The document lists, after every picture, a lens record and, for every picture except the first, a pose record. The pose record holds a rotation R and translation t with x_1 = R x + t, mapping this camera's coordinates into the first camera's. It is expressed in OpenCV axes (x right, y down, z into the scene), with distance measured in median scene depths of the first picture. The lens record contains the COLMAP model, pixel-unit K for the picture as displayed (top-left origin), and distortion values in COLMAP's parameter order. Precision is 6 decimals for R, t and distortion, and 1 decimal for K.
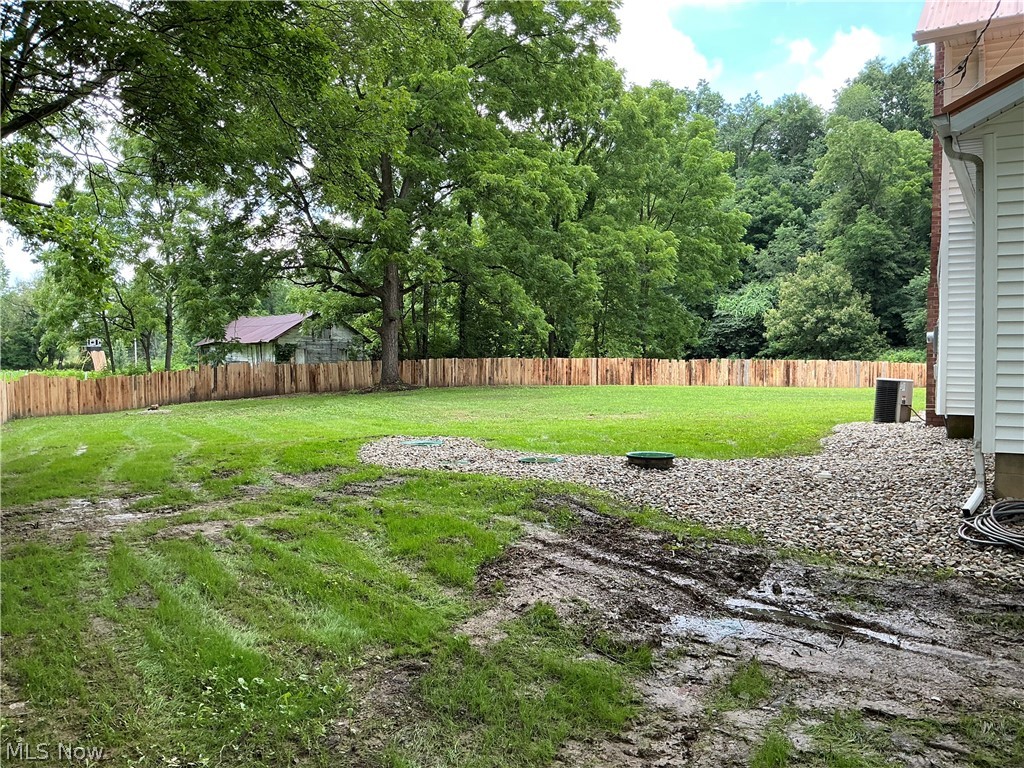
lens RADIAL K [[852.4, 0, 513.8], [0, 852.4, 380.1], [0, 0, 1]] dist [0.081382, -0.132136]
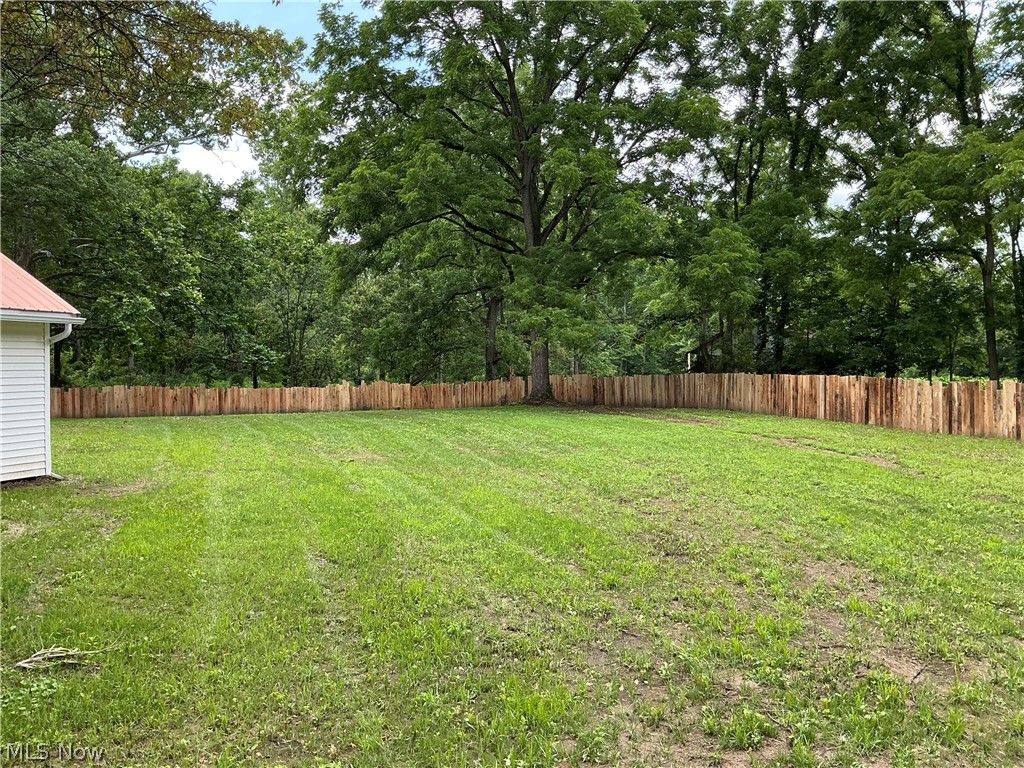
lens RADIAL K [[852.4, 0, 511.0], [0, 852.4, 380.5], [0, 0, 1]] dist [0.081382, -0.132136]
pose [[0.196529, 0.021257, -0.980268, 0.668590], [-0.023260, 0.999585, 0.017013, -0.027455], [0.980222, 0.019458, 0.196942, 0.653730]]
